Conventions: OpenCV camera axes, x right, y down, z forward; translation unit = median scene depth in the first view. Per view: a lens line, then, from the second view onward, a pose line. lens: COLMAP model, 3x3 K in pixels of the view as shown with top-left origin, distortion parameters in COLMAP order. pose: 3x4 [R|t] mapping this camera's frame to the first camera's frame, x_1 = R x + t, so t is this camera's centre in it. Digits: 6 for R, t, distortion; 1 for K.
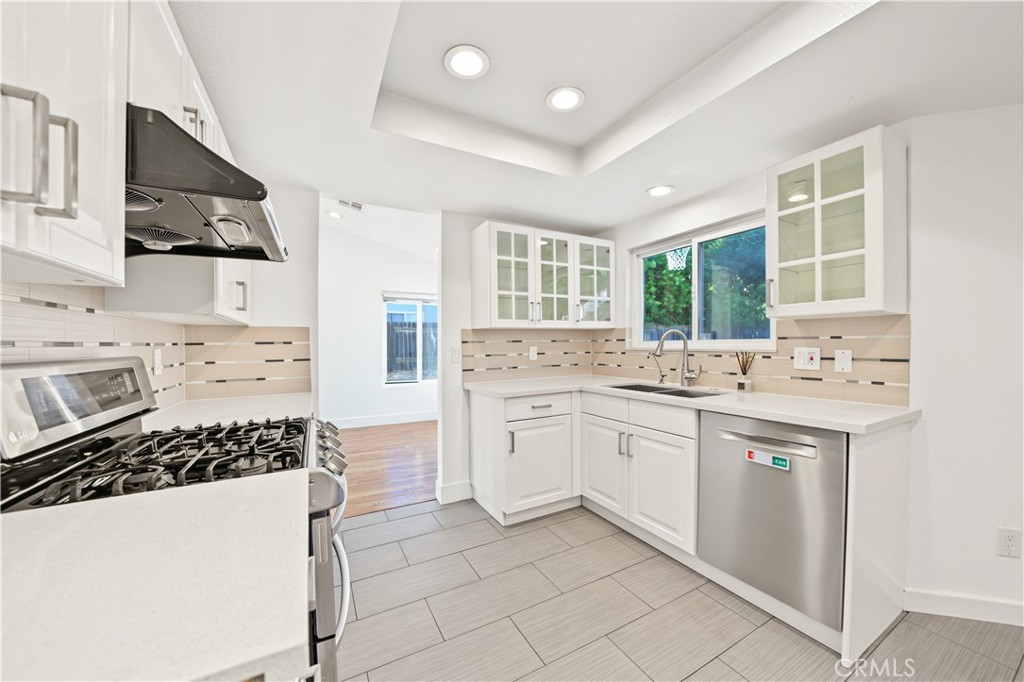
lens RADIAL K [[356.0, 0, 508.2], [0, 356.0, 350.0], [0, 0, 1]] dist [-0.022843, 0.001178]
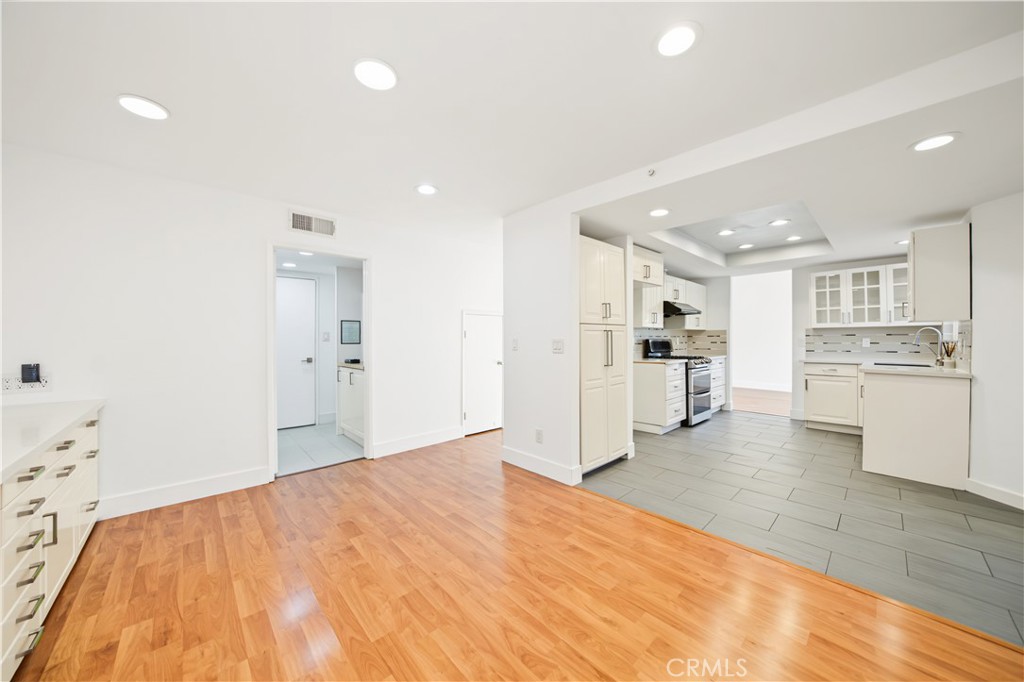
lens RADIAL K [[356.0, 0, 515.3], [0, 356.0, 336.5], [0, 0, 1]] dist [-0.022843, 0.001178]
pose [[0.243269, 0.000914, -0.969958, 1.395683], [-0.017052, 0.999849, -0.003334, 0.015898], [0.969809, 0.017351, 0.243248, -1.000914]]
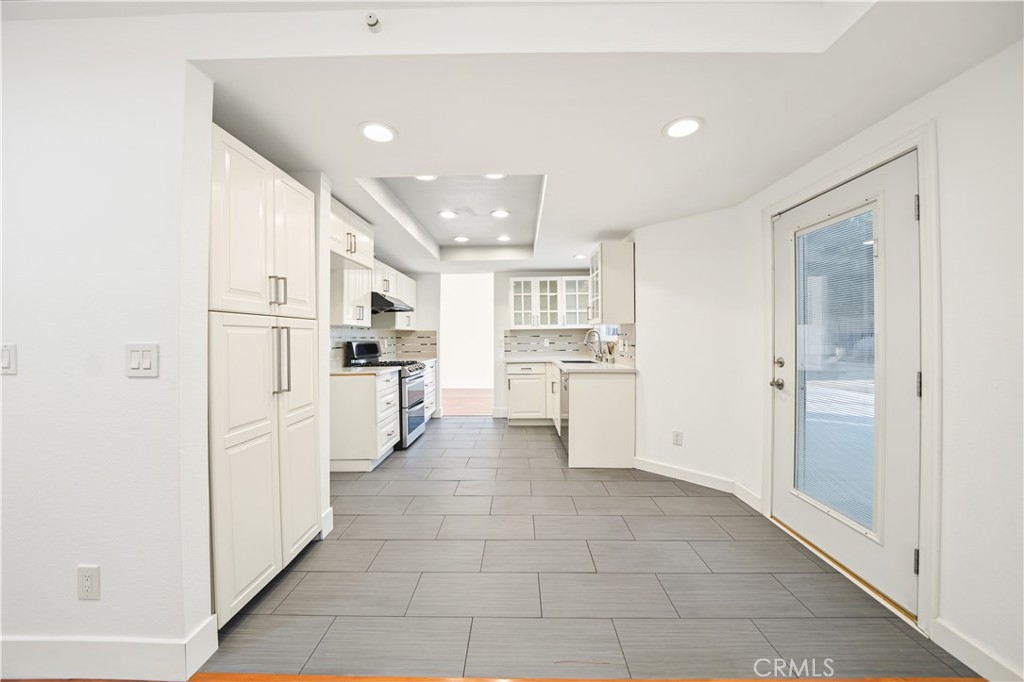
lens RADIAL K [[356.0, 0, 511.7], [0, 356.0, 333.6], [0, 0, 1]] dist [-0.022843, 0.001178]
pose [[0.863791, -0.006614, -0.503807, 0.976542], [-0.007190, 0.999650, -0.025451, 0.011396], [0.503799, 0.025607, 0.863441, -0.736251]]
